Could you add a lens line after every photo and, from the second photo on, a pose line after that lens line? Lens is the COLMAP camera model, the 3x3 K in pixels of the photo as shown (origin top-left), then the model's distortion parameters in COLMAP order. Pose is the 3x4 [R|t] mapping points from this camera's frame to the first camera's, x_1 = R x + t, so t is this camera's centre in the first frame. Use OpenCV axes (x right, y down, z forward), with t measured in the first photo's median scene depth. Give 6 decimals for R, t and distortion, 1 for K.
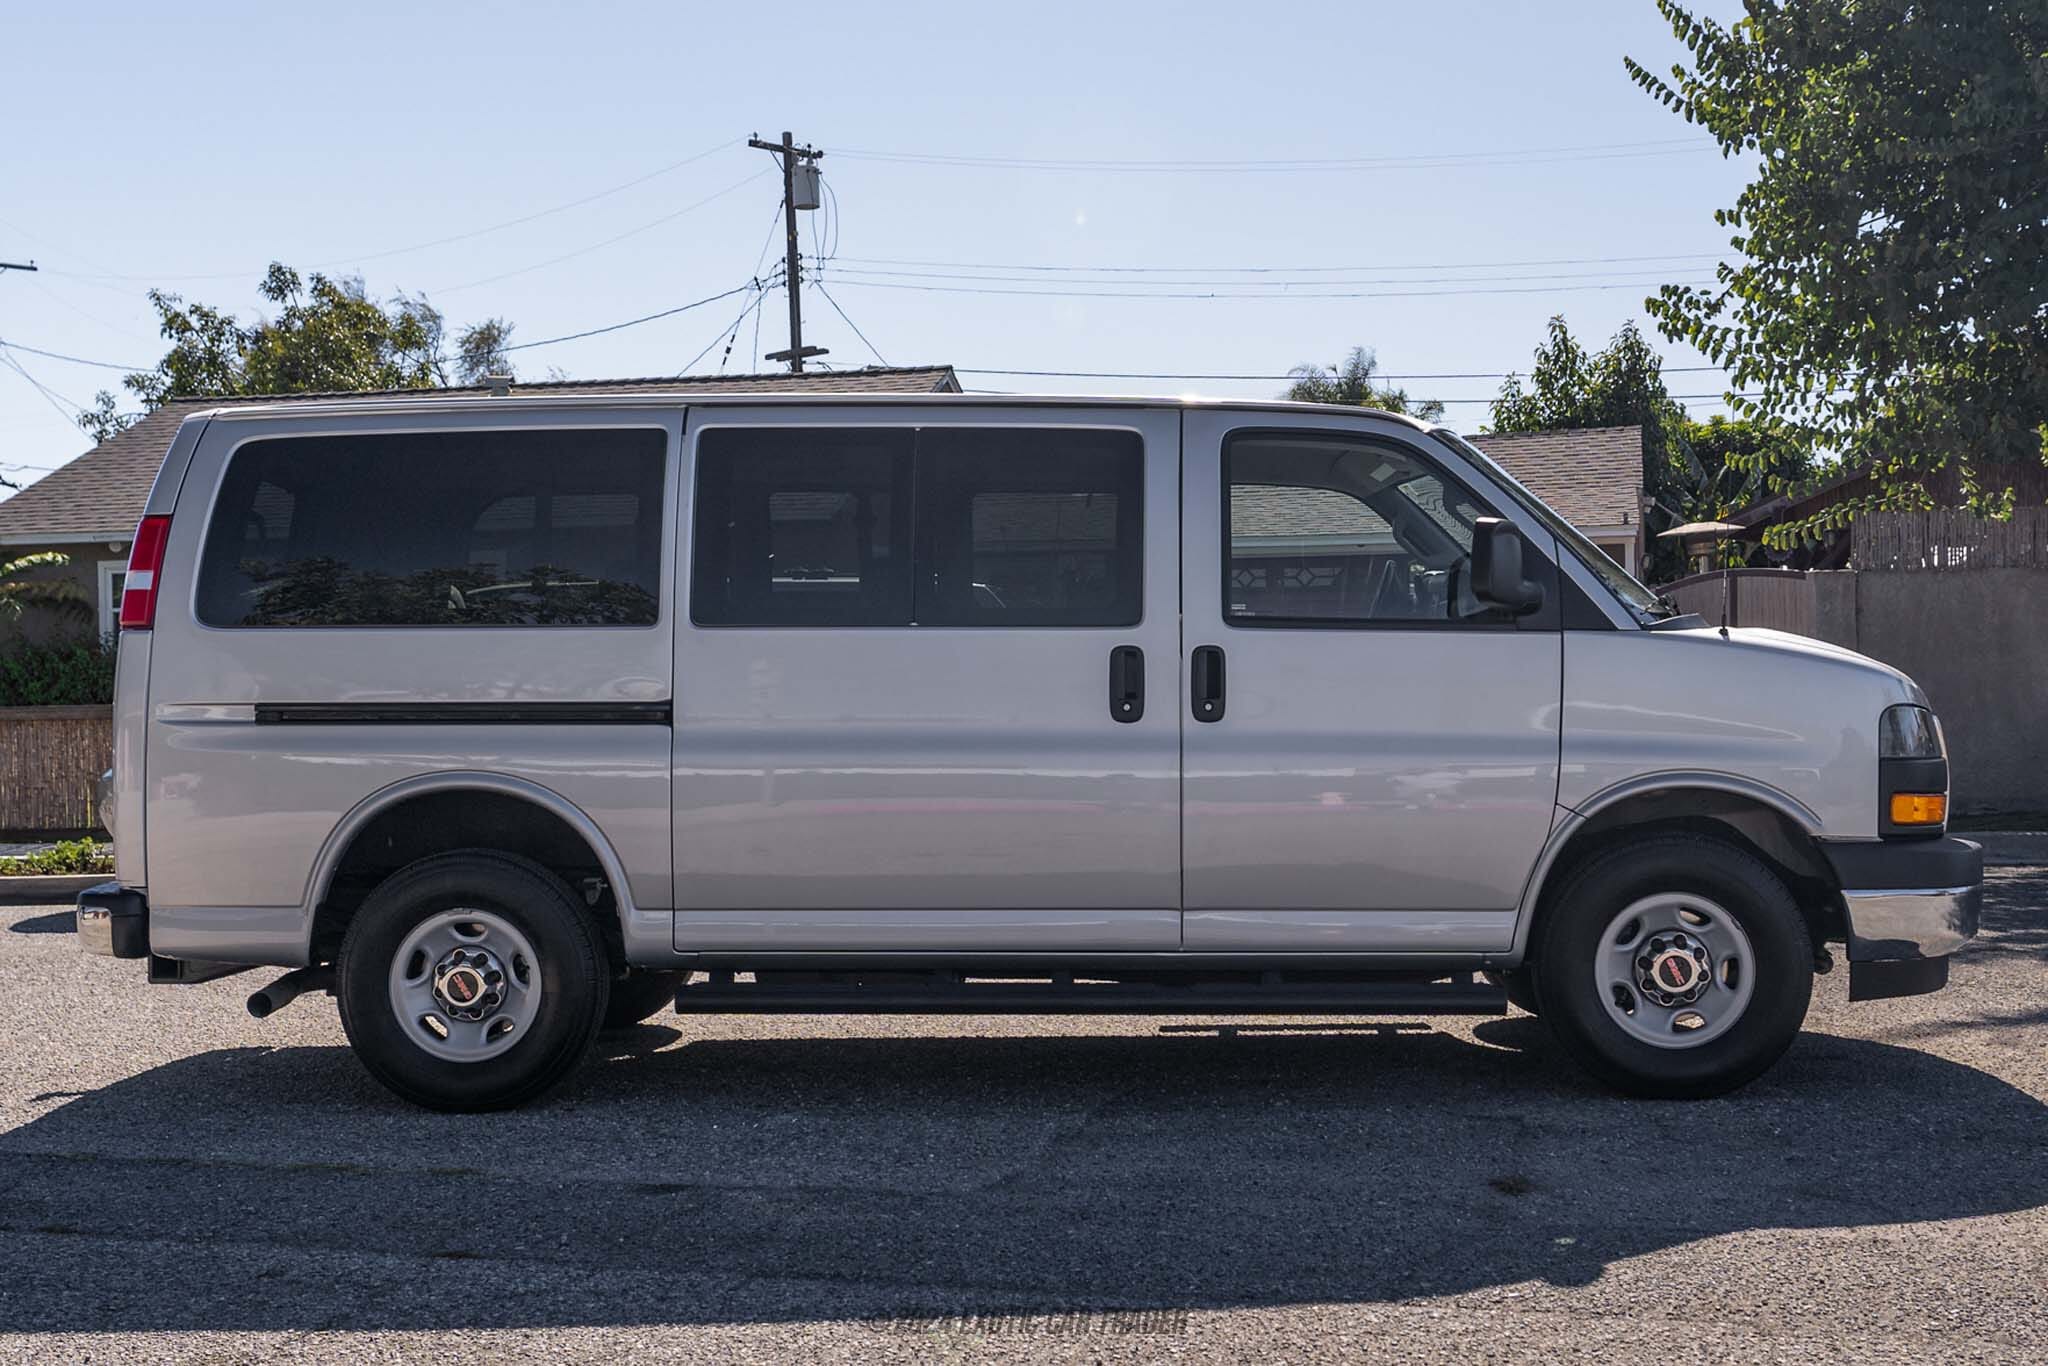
lens RADIAL K [[2028.1, 0, 982.0], [0, 2028.1, 653.4], [0, 0, 1]] dist [0.000977, 0.000000]
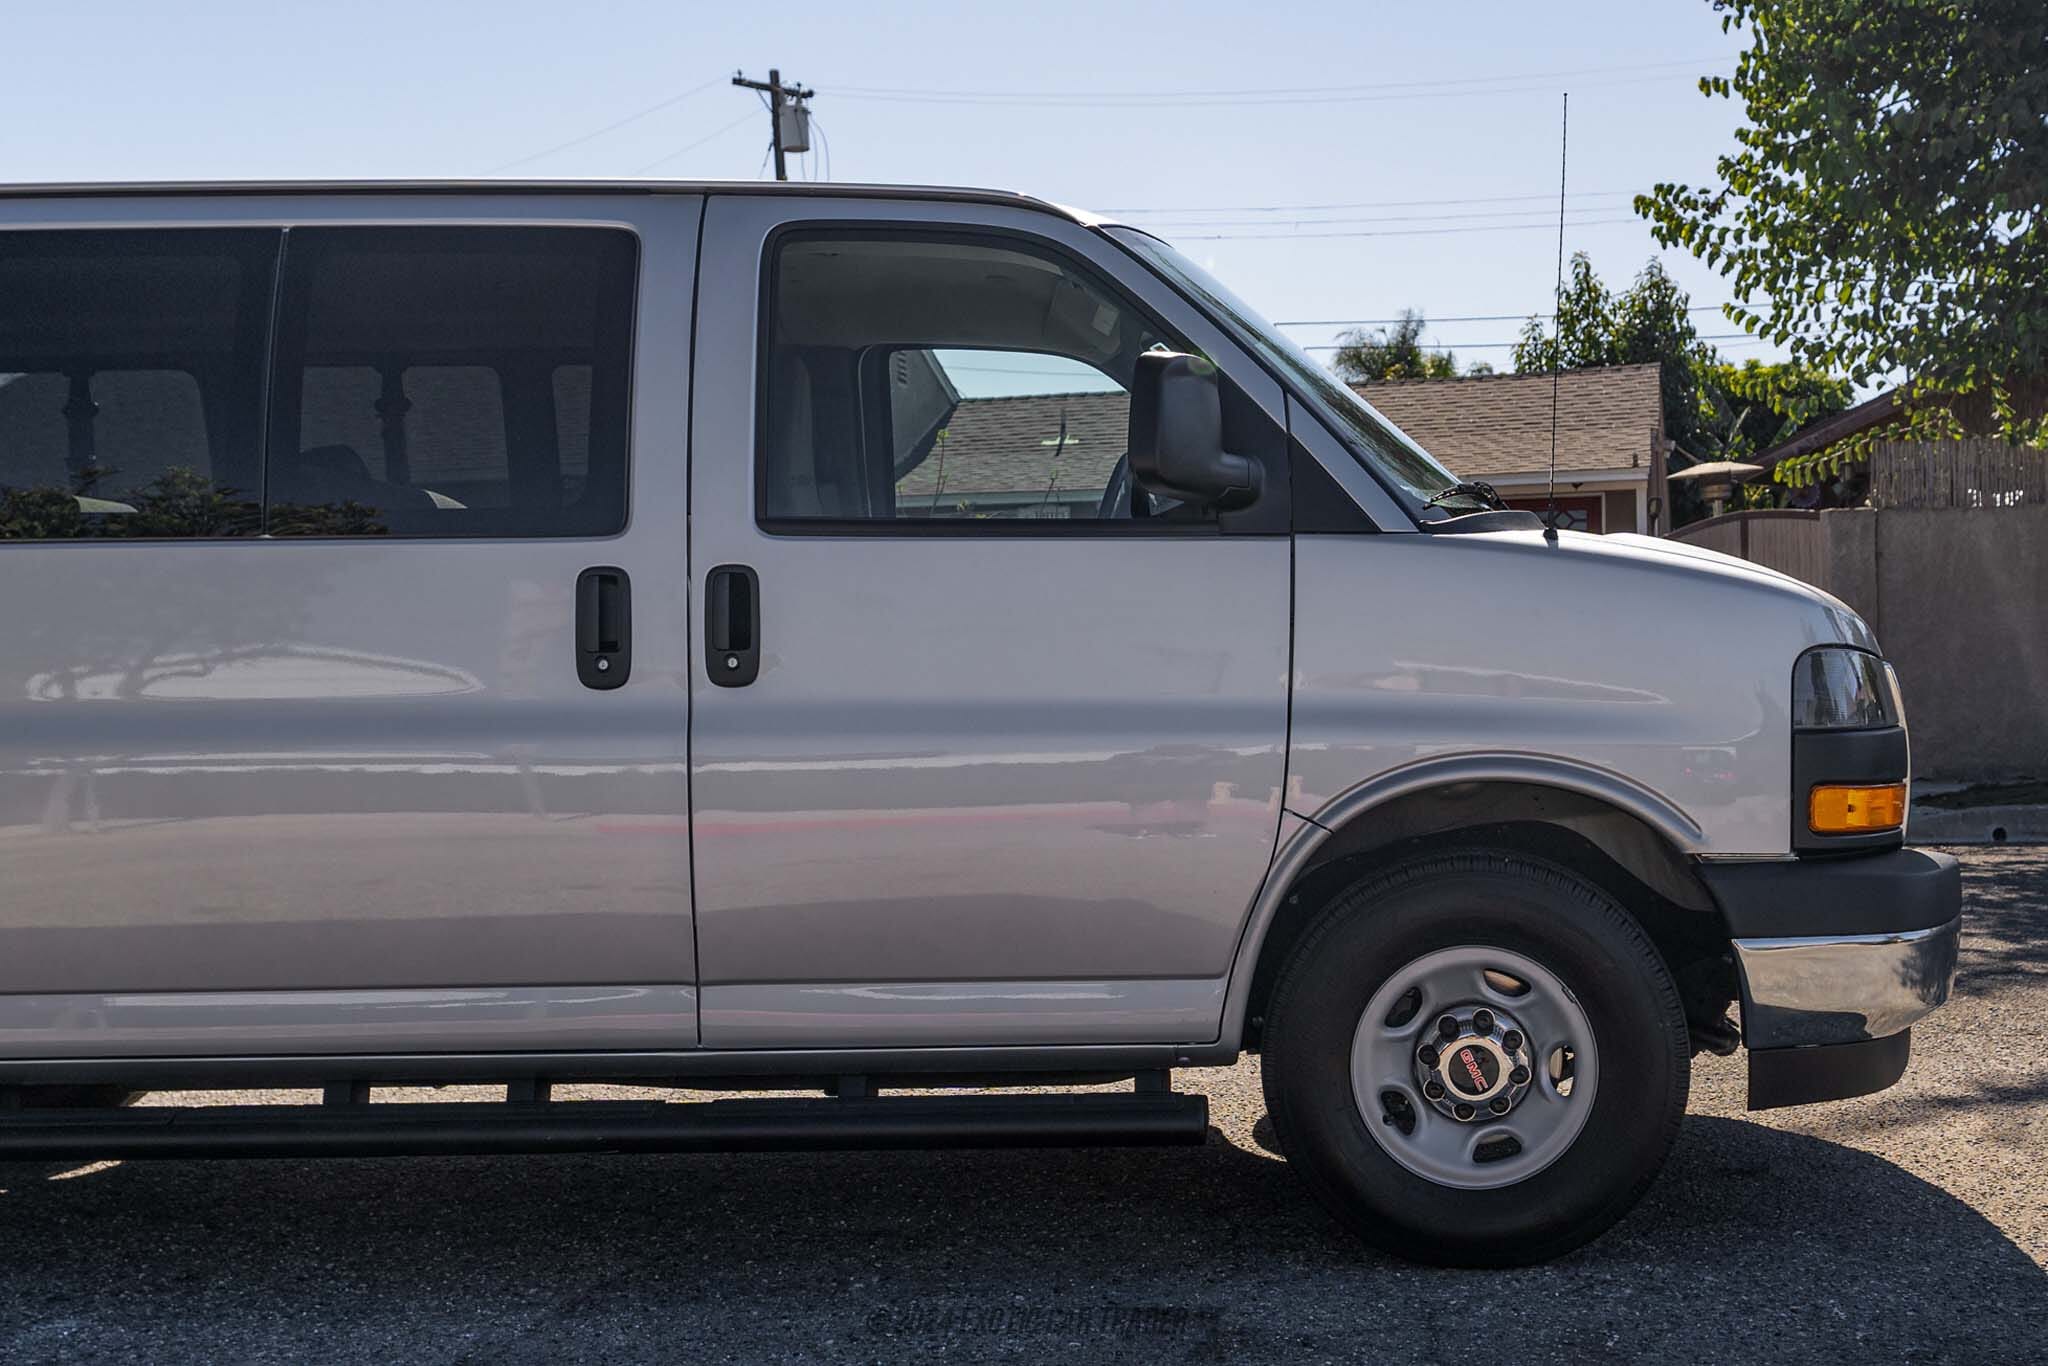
lens RADIAL K [[2141.3, 0, 1028.0], [0, 2141.3, 675.2], [0, 0, 1]] dist [-0.001651, 0.000000]
pose [[0.999730, -0.012483, 0.019588, 0.188026], [0.011983, 0.999605, 0.025421, 0.014327], [-0.019898, -0.025179, 0.999485, 0.331300]]
